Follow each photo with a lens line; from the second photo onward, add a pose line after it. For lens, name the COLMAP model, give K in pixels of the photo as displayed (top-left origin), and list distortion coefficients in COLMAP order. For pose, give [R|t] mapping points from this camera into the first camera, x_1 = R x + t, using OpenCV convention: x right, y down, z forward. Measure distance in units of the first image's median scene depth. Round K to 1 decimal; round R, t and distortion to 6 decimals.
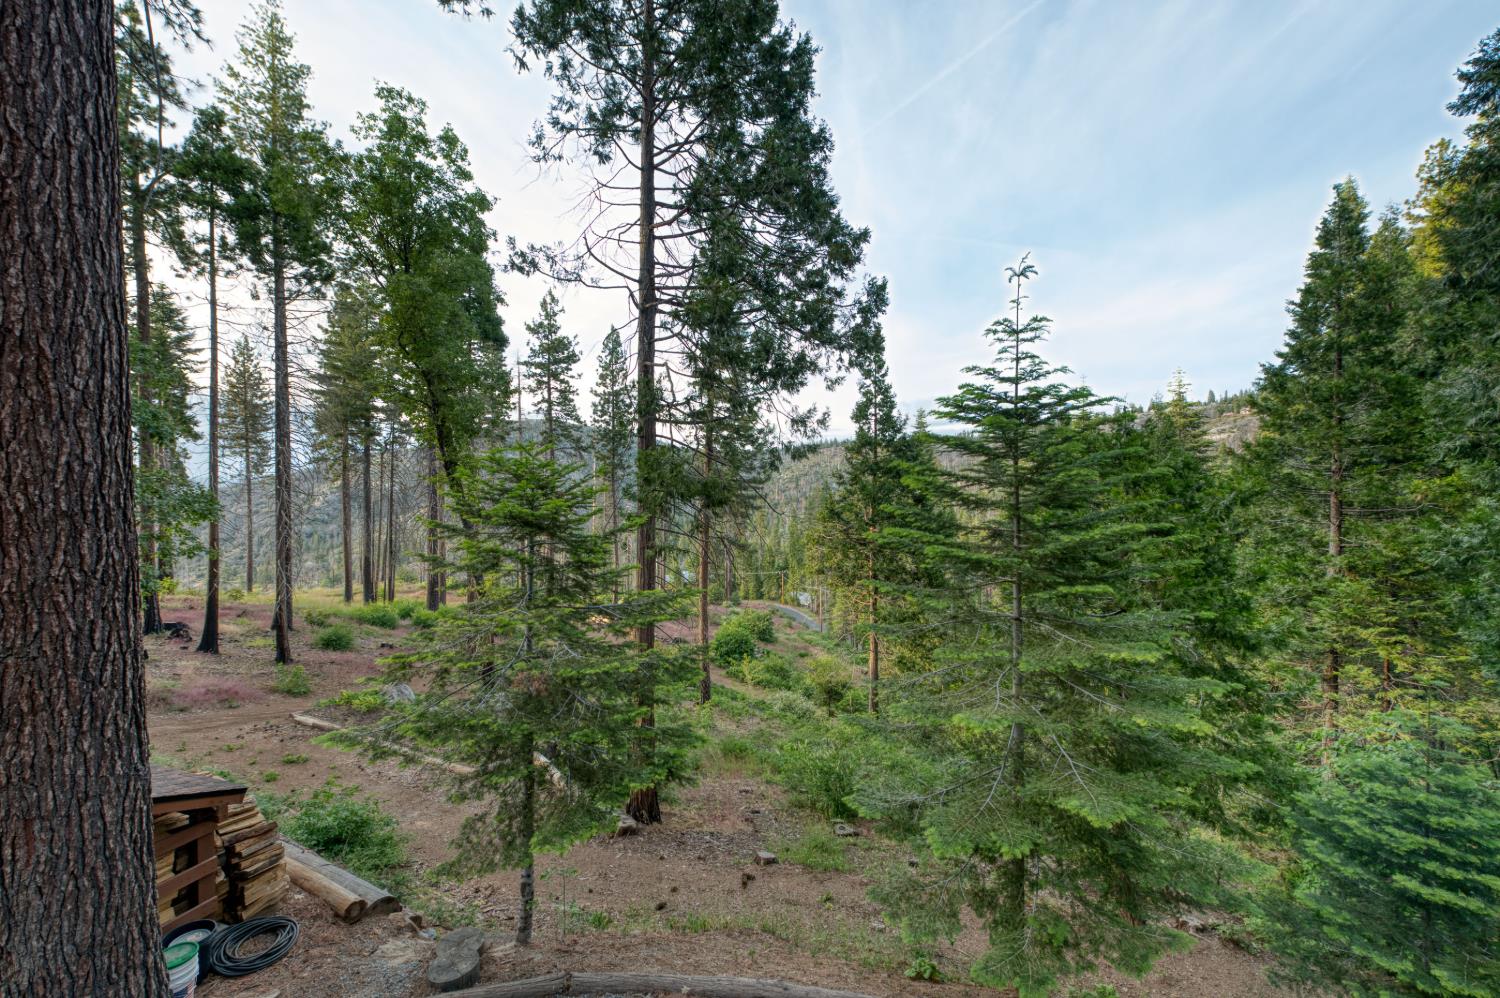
lens RADIAL K [[591.9, 0, 754.9], [0, 591.9, 497.8], [0, 0, 1]] dist [0.006356, -0.000842]
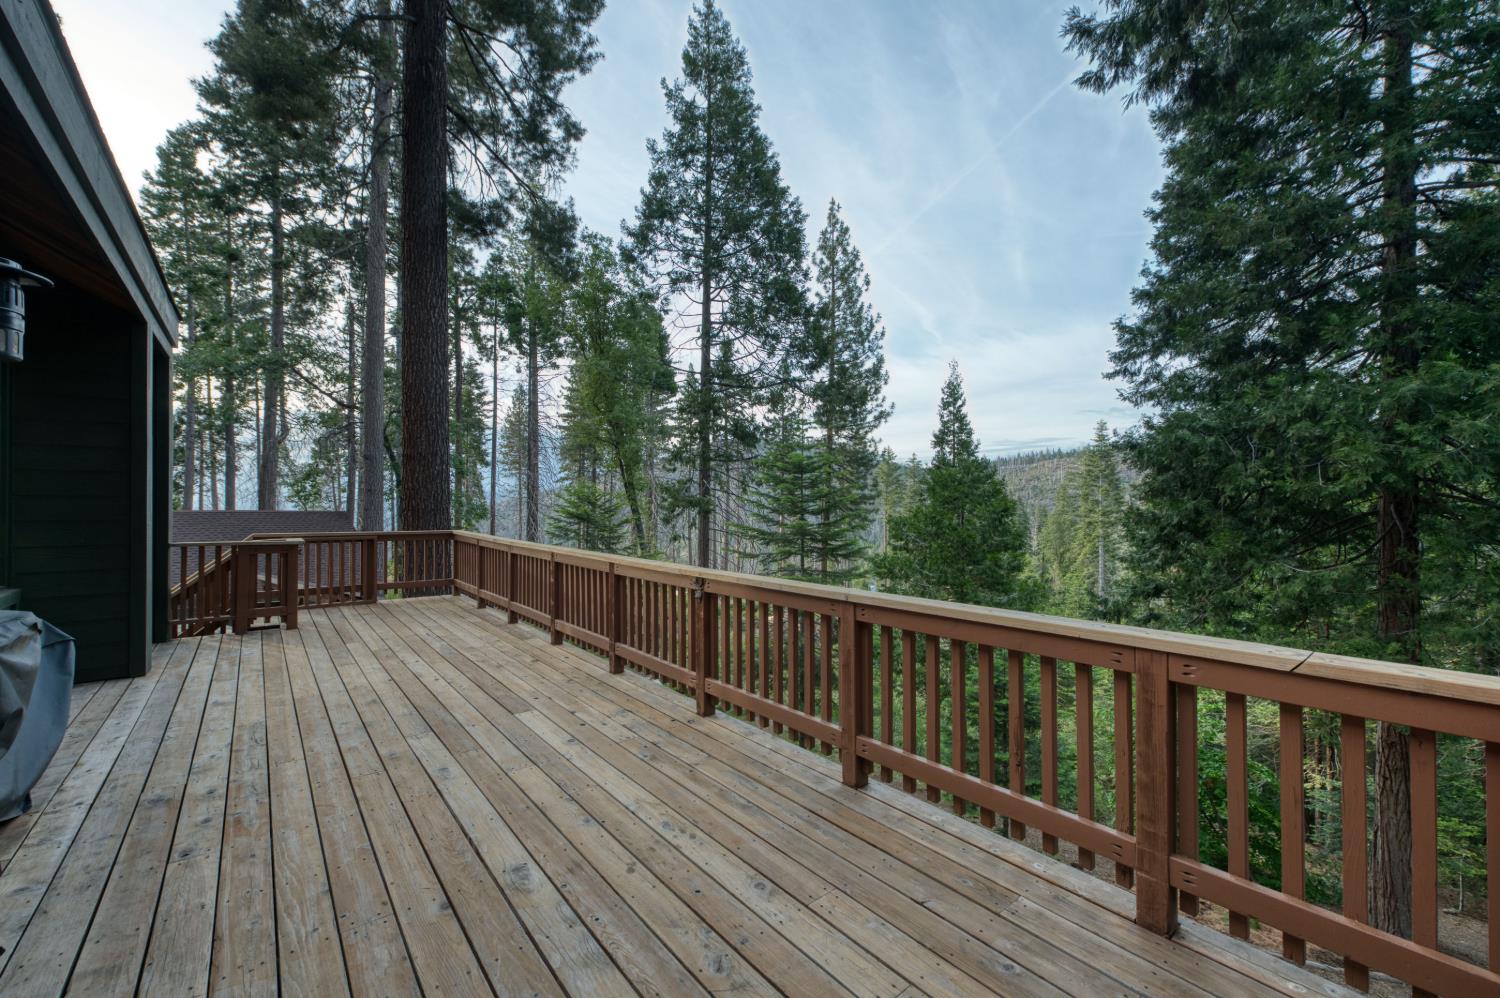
lens RADIAL K [[591.9, 0, 781.6], [0, 591.9, 506.1], [0, 0, 1]] dist [0.006356, -0.000842]
pose [[0.954392, 0.009364, -0.298410, 0.452788], [-0.011614, 0.999916, -0.005766, 0.000865], [0.298331, 0.008969, 0.954420, -0.419035]]
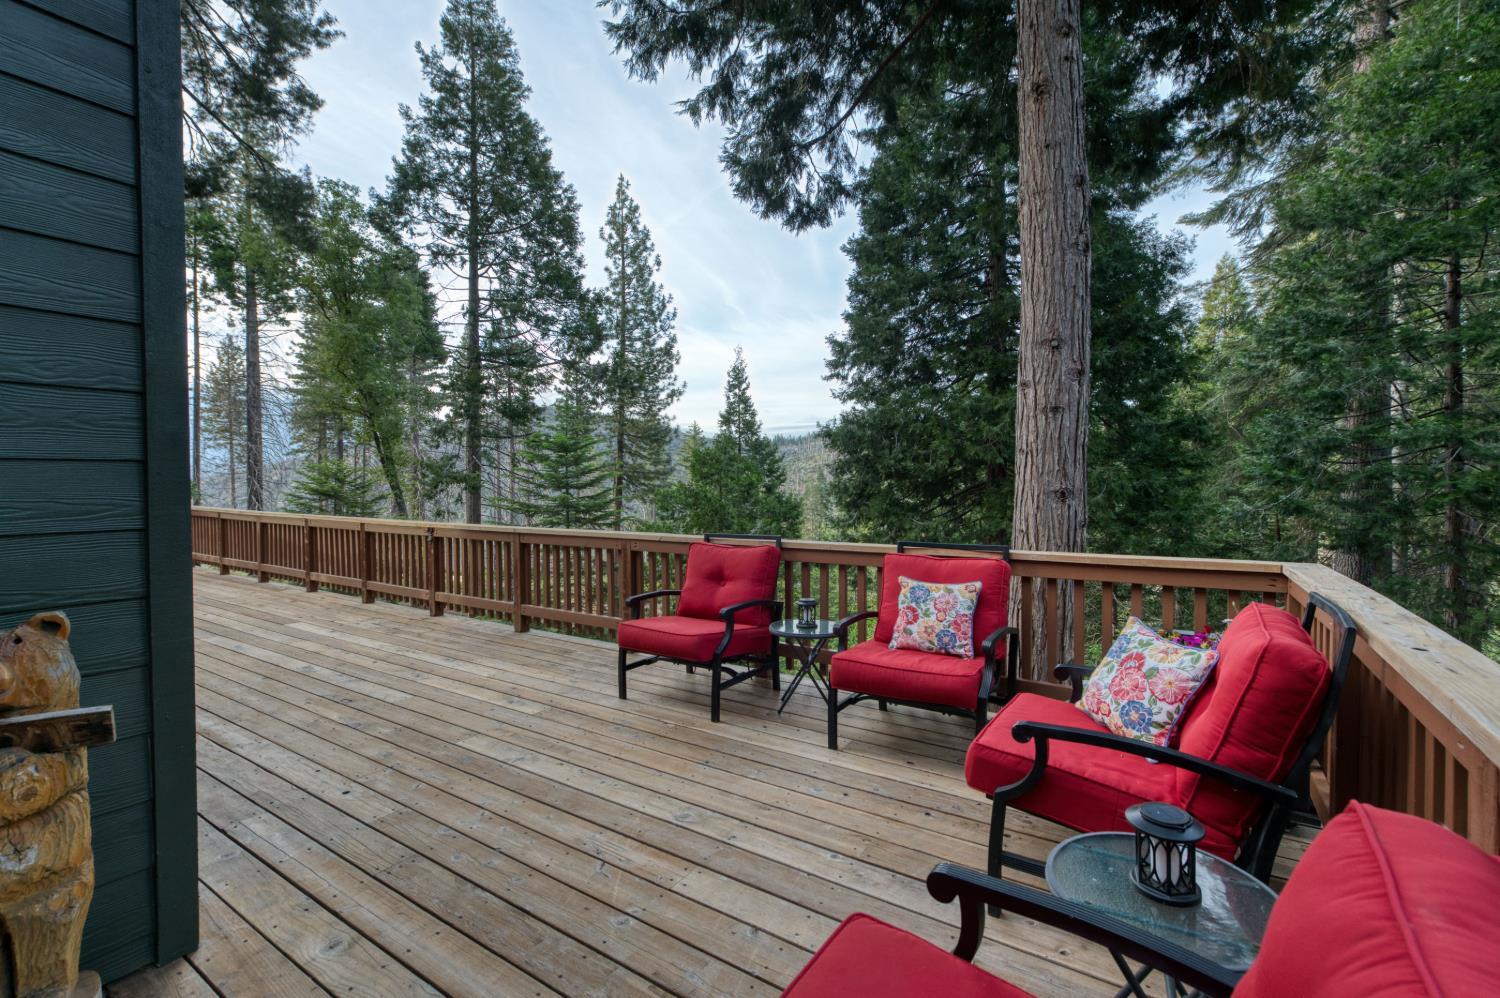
lens RADIAL K [[591.9, 0, 796.6], [0, 591.9, 493.3], [0, 0, 1]] dist [0.006356, -0.000842]
pose [[0.998975, 0.003074, 0.045167, 0.595314], [-0.003615, 0.999923, 0.011890, 0.002620], [-0.045127, -0.012041, 0.998909, -0.630026]]
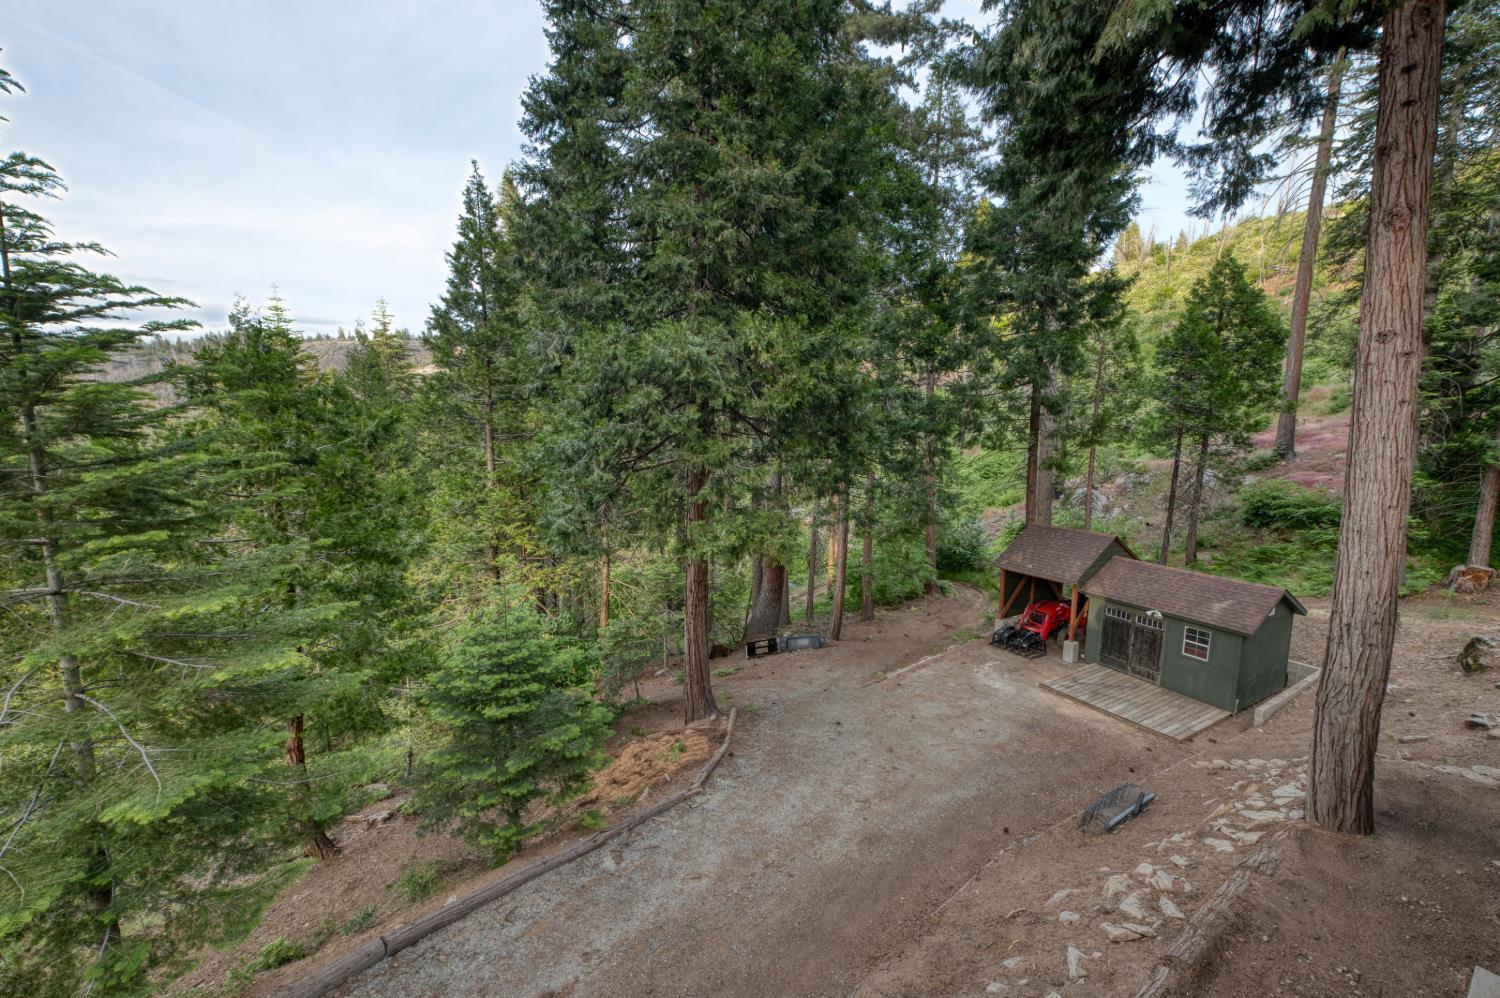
lens RADIAL K [[591.9, 0, 743.2], [0, 591.9, 497.9], [0, 0, 1]] dist [0.006356, -0.000842]
pose [[0.428887, -0.109720, 0.896670, 0.067482], [0.001686, 0.992692, 0.120664, 0.001512], [-0.903357, -0.050239, 0.425938, -0.022613]]
